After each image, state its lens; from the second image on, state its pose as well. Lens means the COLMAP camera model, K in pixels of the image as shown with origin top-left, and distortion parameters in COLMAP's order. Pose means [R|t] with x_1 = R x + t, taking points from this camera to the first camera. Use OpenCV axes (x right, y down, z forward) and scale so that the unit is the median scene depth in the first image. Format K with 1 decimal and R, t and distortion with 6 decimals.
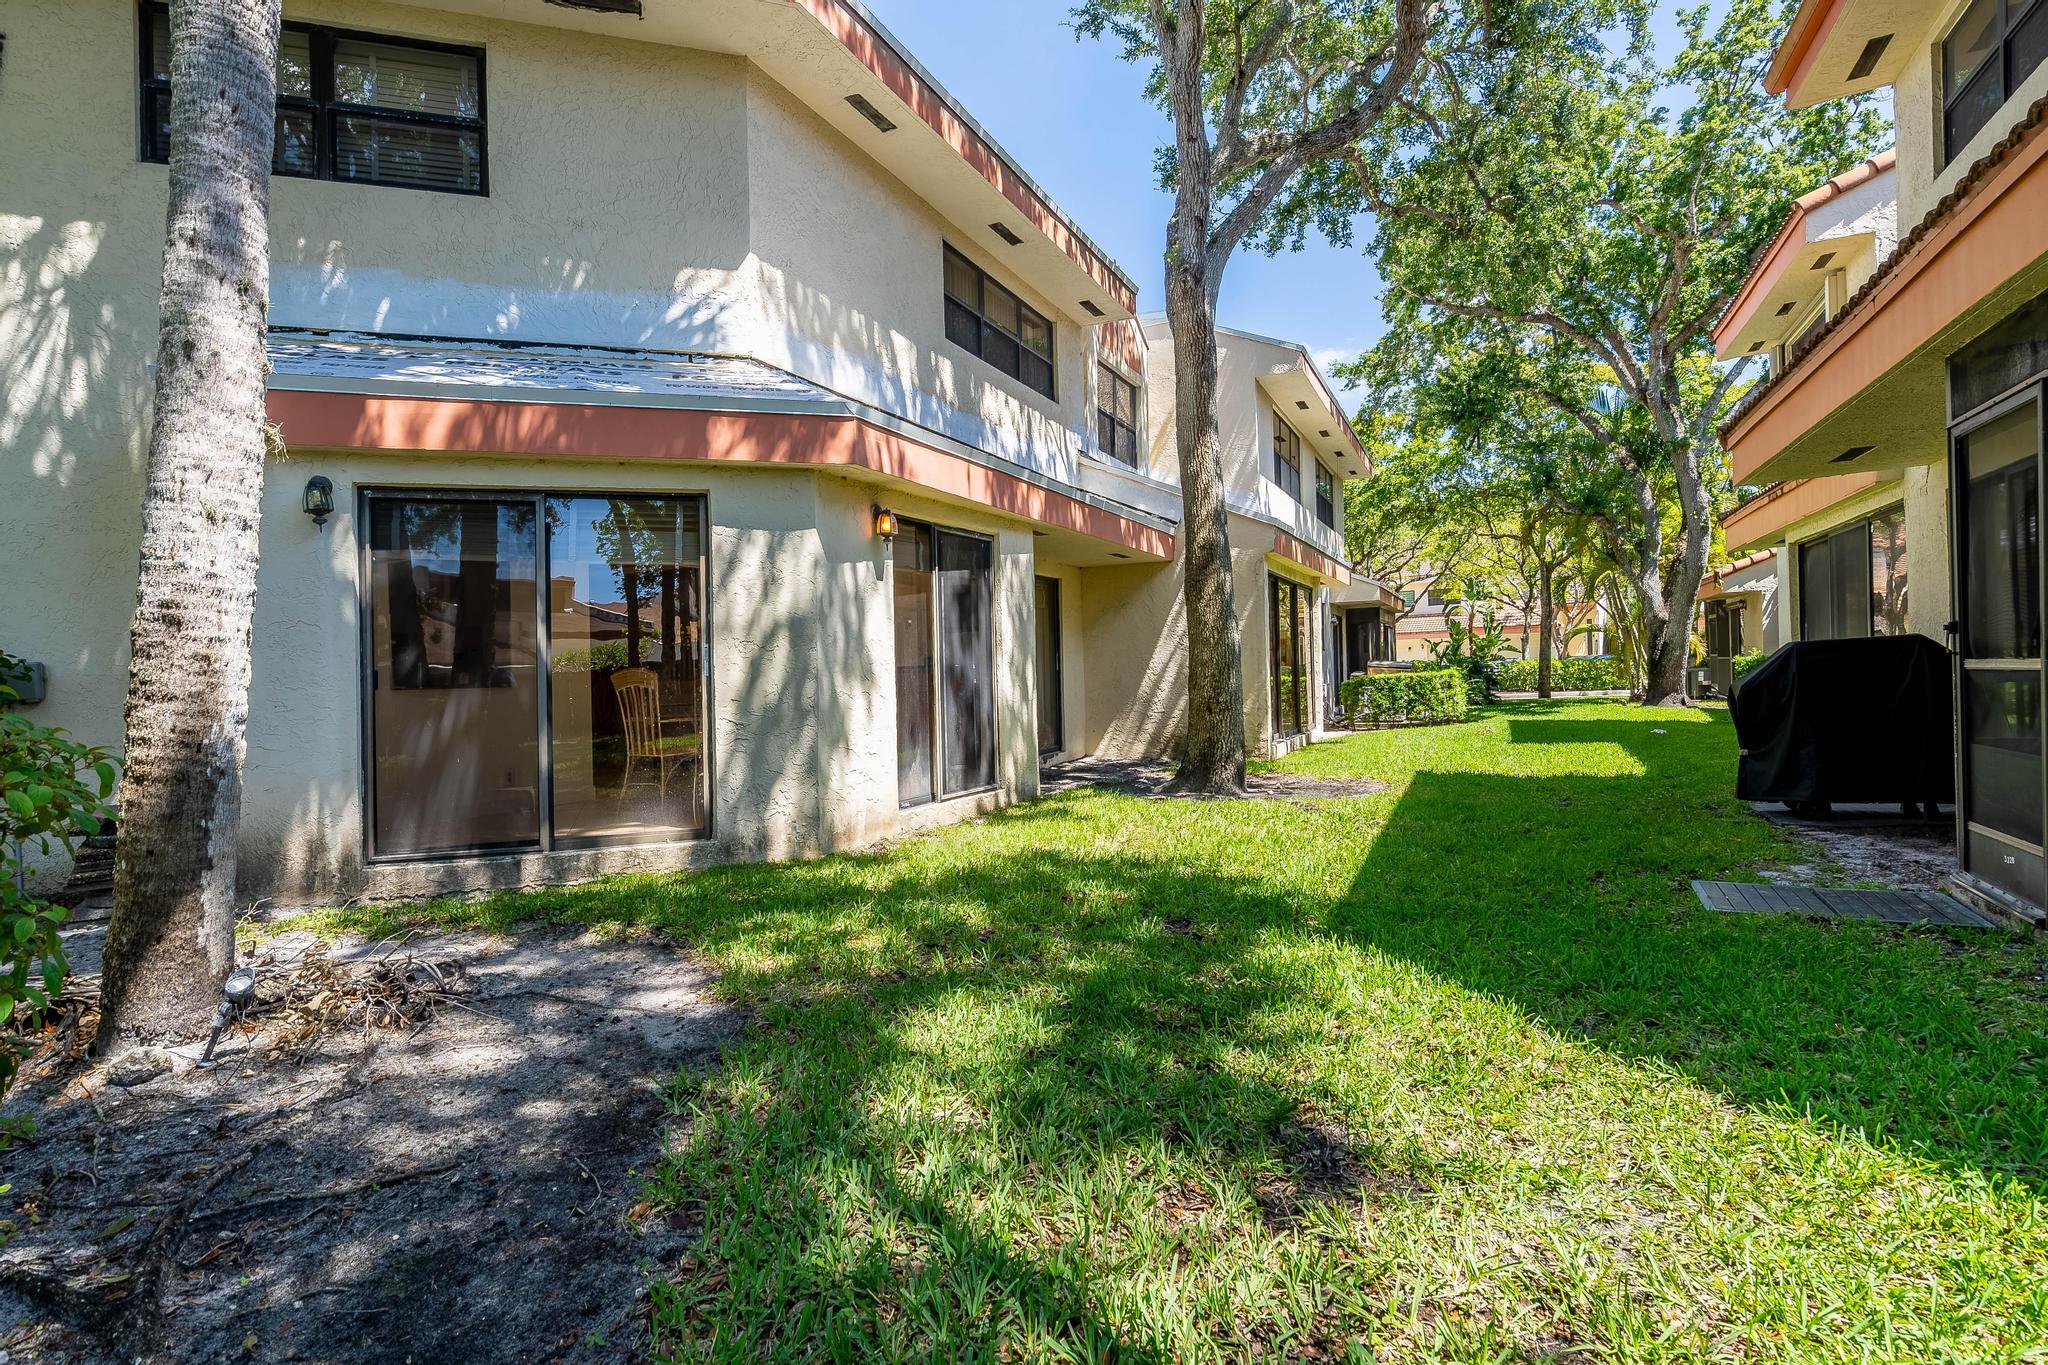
lens RADIAL K [[999.6, 0, 1015.1], [0, 999.6, 700.6], [0, 0, 1]] dist [0.005946, 0.000474]
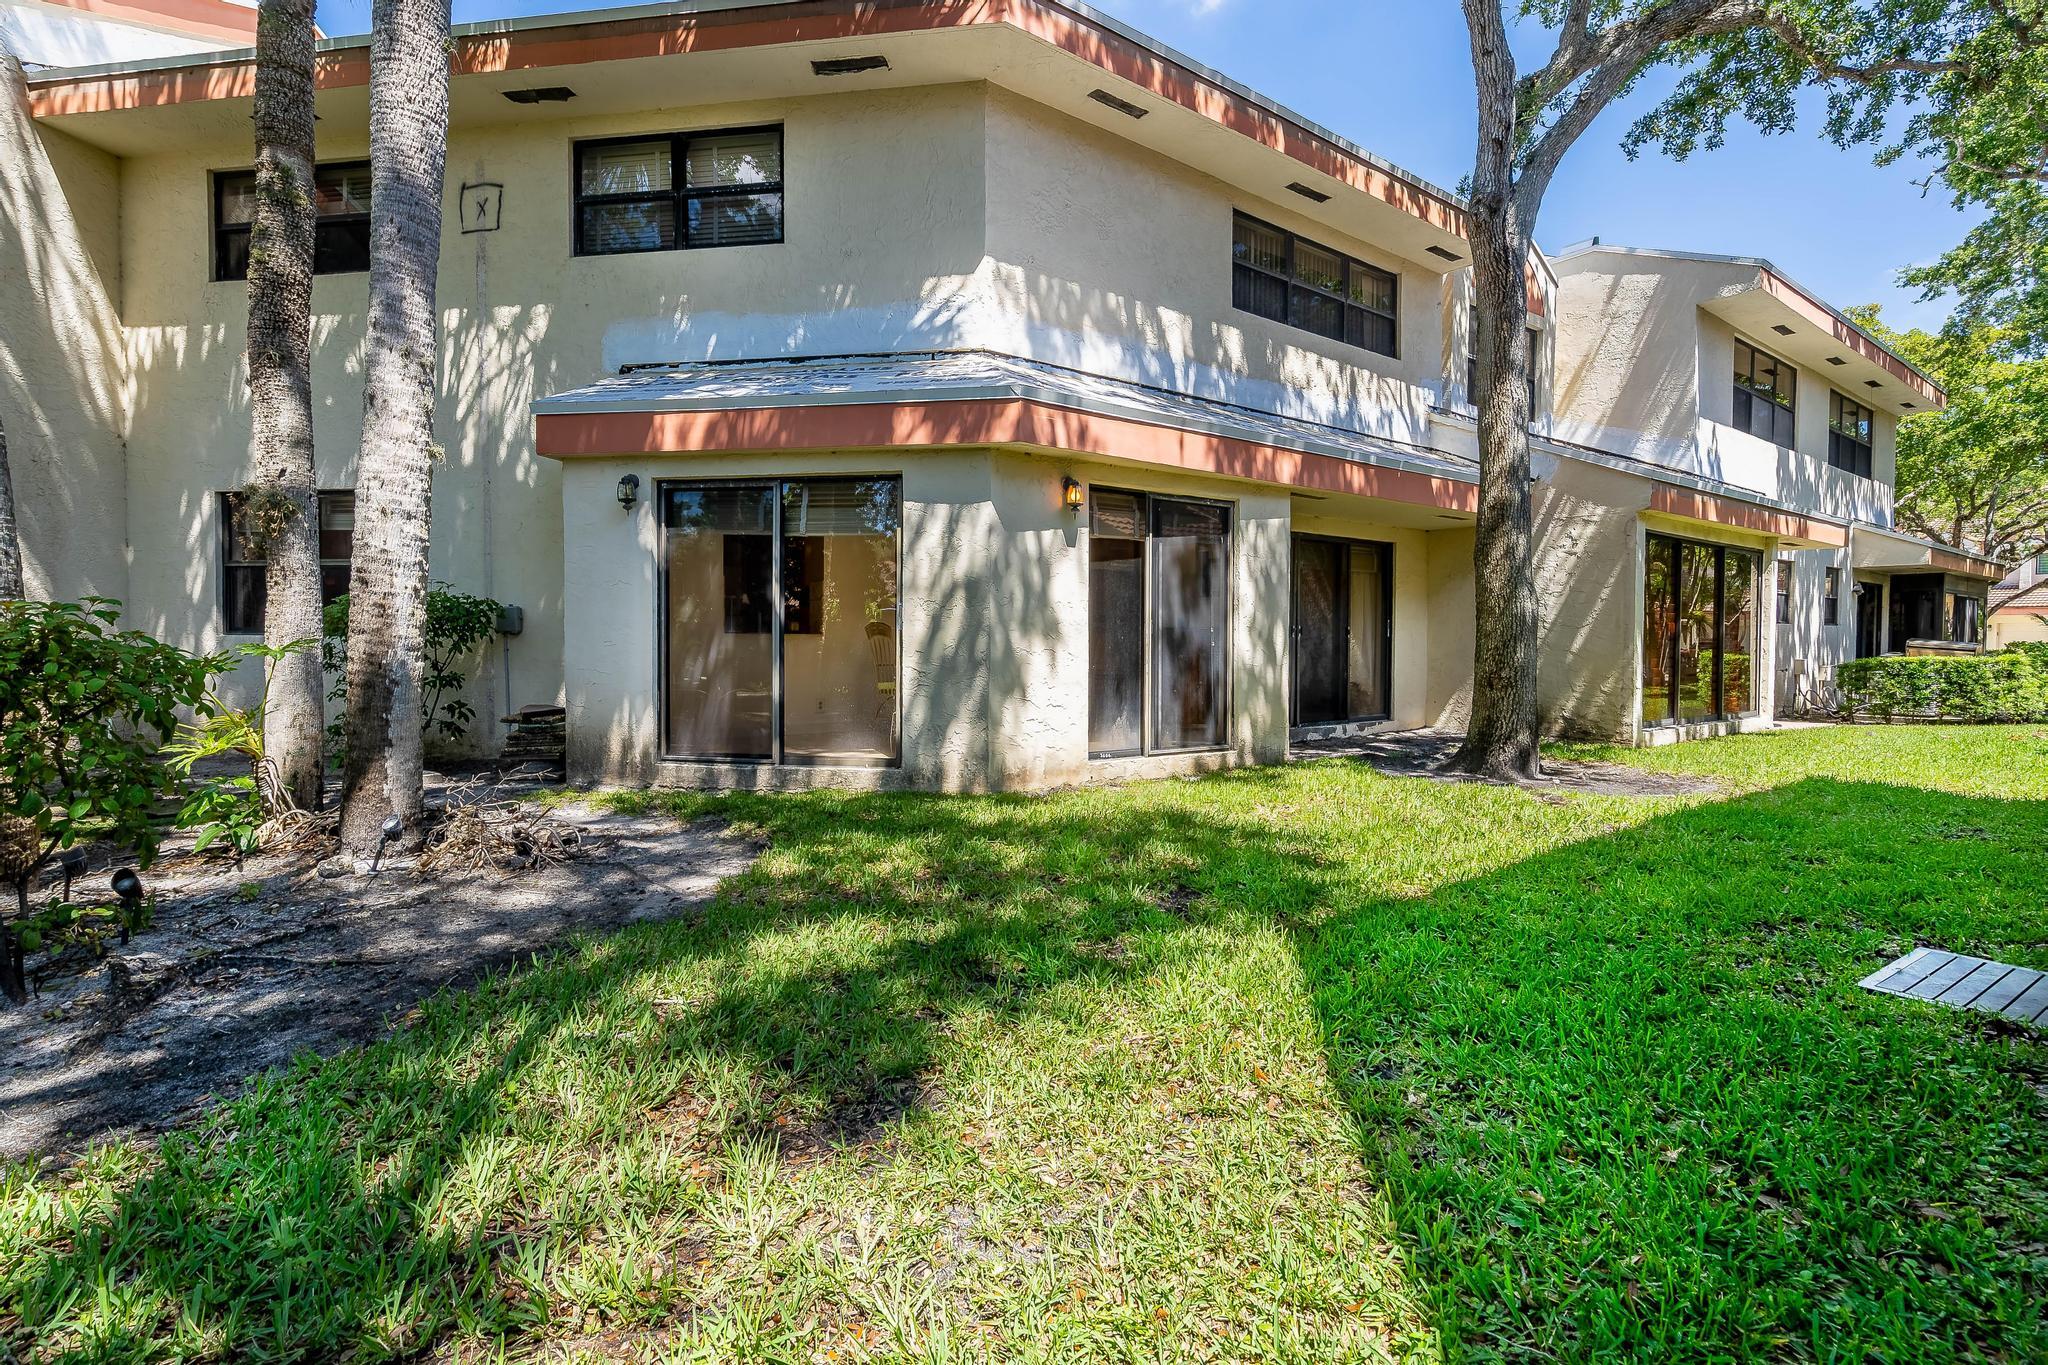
lens RADIAL K [[938.6, 0, 1078.2], [0, 938.6, 693.8], [0, 0, 1]] dist [-0.005034, 0.001039]
pose [[0.896563, 0.062047, -0.438550, 0.327023], [-0.044816, 0.997766, 0.049545, -0.011885], [0.440644, -0.024766, 0.897340, 0.086829]]
